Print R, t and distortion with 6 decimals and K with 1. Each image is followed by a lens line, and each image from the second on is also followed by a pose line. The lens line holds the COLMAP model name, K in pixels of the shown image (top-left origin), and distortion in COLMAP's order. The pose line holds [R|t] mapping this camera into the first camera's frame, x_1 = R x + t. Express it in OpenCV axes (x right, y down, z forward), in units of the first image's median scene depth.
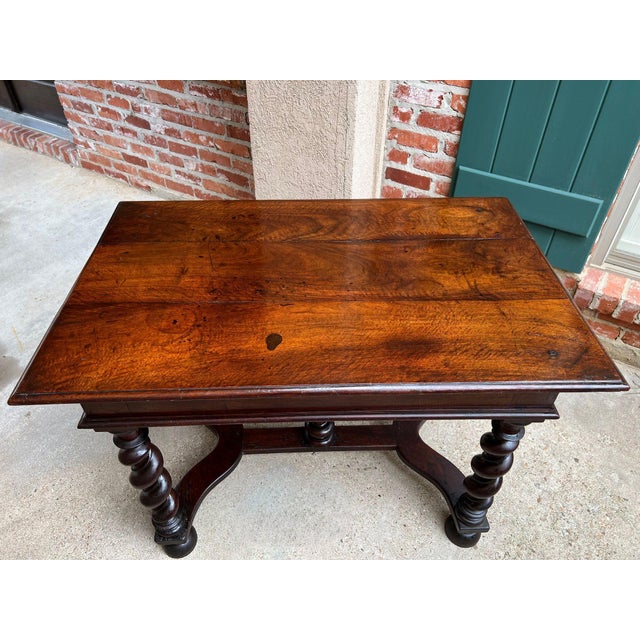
lens RADIAL K [[482.4, 0, 322.0], [0, 482.4, 321.3], [0, 0, 1]] dist [0.047846, -0.059844]
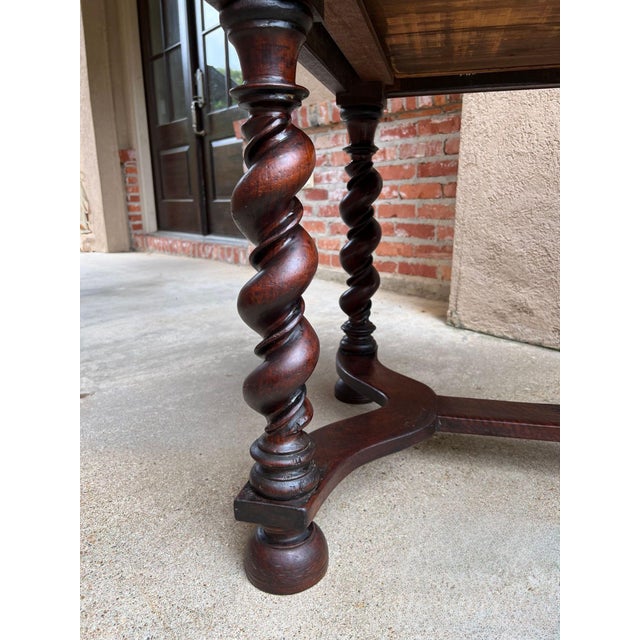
lens RADIAL K [[487.1, 0, 319.4], [0, 487.1, 326.3], [0, 0, 1]] dist [0.044977, -0.063253]
pose [[0.956428, 0.058006, -0.286149, -0.093408], [-0.182814, 0.883142, -0.432017, 0.238923], [0.227651, 0.465505, 0.855266, 0.334489]]
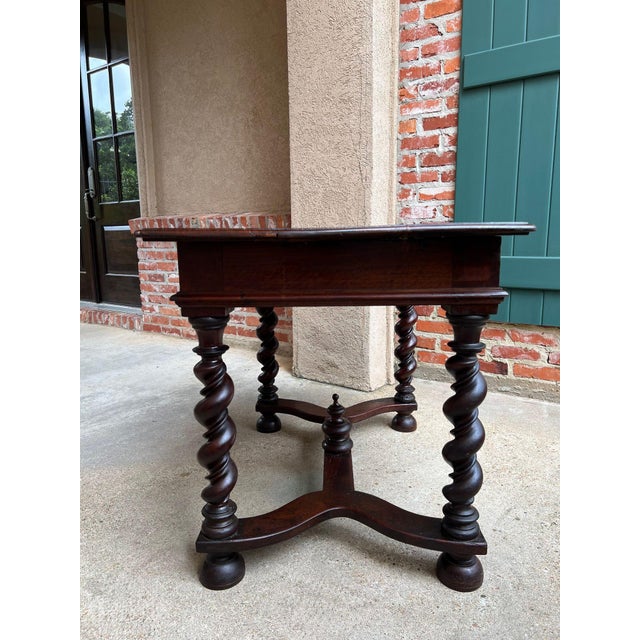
lens RADIAL K [[487.1, 0, 319.2], [0, 487.1, 323.0], [0, 0, 1]] dist [0.044977, -0.063253]
pose [[0.998752, -0.006745, -0.049496, -0.007026], [-0.020282, 0.850730, -0.525211, 0.368446], [0.045650, 0.525559, 0.849532, -0.002041]]
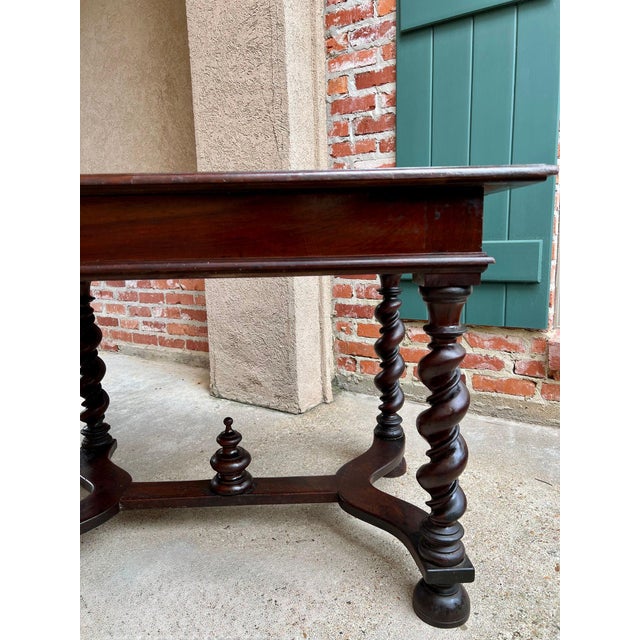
lens RADIAL K [[482.4, 0, 319.1], [0, 482.4, 323.3], [0, 0, 1]] dist [0.047846, -0.059844]
pose [[0.999429, -0.031313, -0.012720, 0.089034], [0.019807, 0.847597, -0.530271, 0.263598], [0.027386, 0.529716, 0.847733, 0.162305]]
